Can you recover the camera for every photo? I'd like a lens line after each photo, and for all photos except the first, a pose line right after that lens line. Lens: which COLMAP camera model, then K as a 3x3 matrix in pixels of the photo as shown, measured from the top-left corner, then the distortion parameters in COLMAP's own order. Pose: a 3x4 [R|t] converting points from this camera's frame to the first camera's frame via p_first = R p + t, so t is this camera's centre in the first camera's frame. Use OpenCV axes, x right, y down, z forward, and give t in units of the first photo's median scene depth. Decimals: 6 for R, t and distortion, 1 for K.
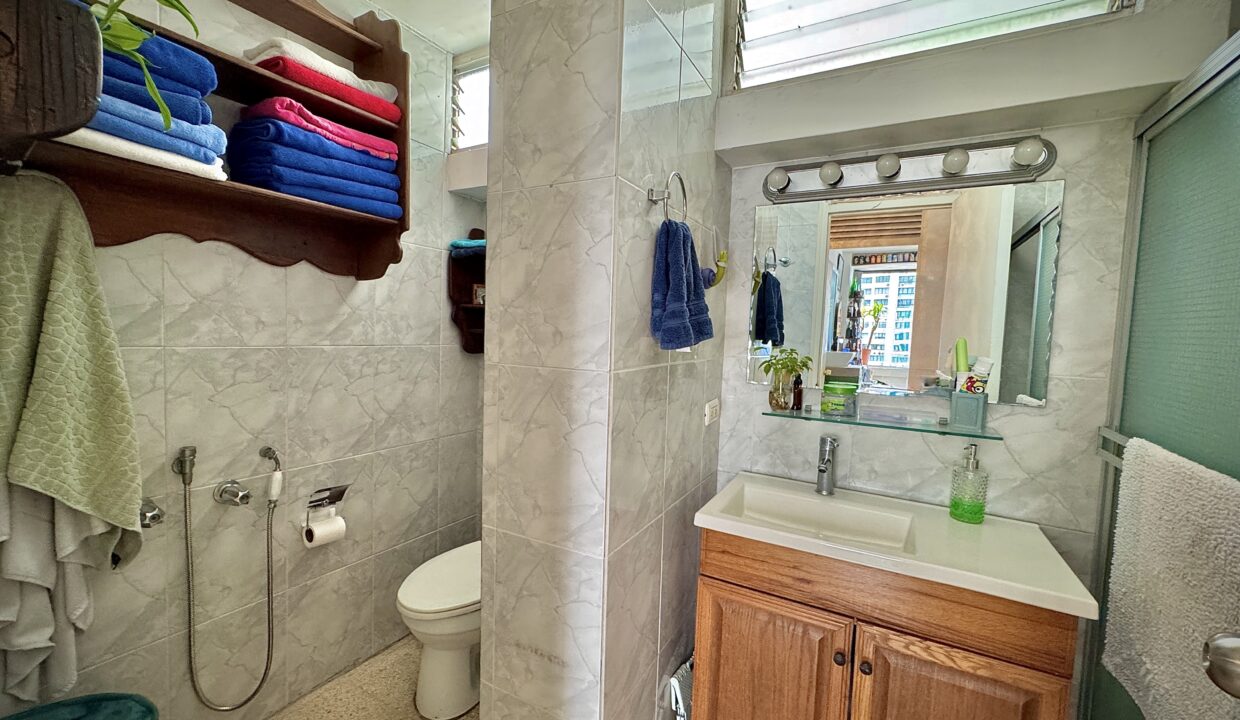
lens RADIAL K [[493.8, 0, 614.5], [0, 493.8, 361.0], [0, 0, 1]] dist [-0.006340, 0.001360]
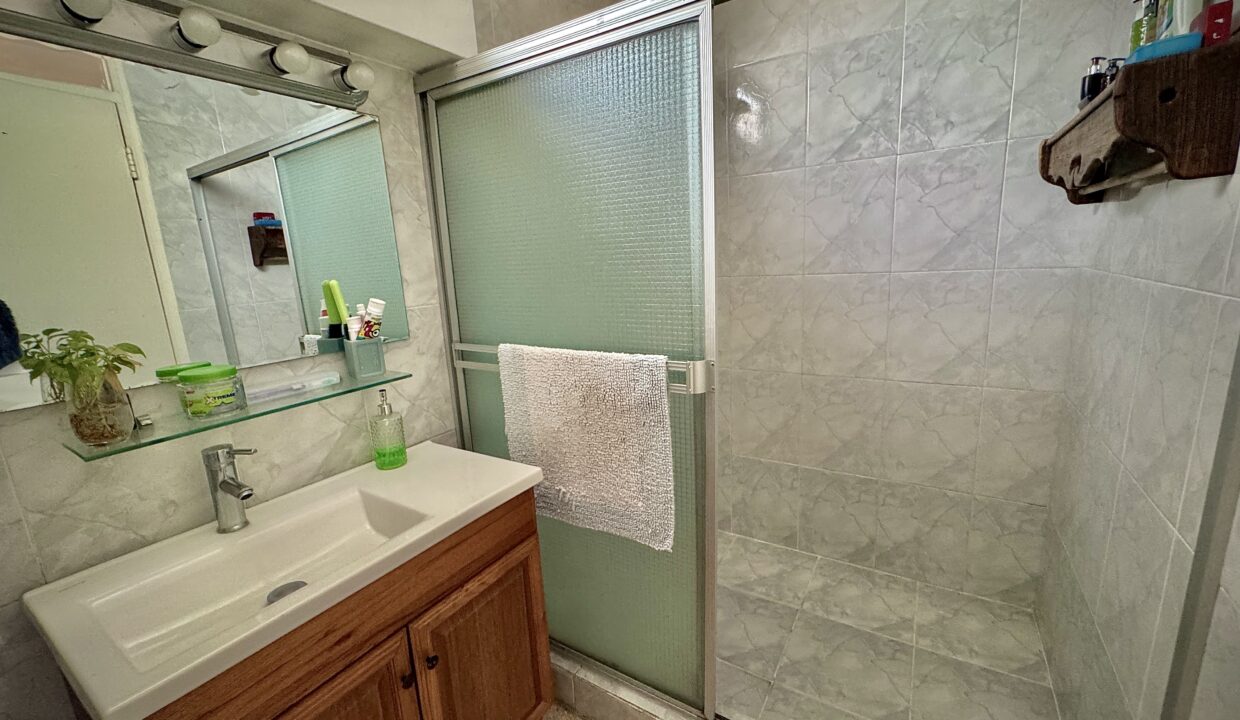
lens RADIAL K [[493.8, 0, 615.6], [0, 493.8, 360.7], [0, 0, 1]] dist [-0.006340, 0.001360]
pose [[0.052301, -0.236151, 0.970308, -0.175168], [0.122884, 0.965775, 0.228425, -0.051789], [-0.991042, 0.107289, 0.079530, 0.476547]]
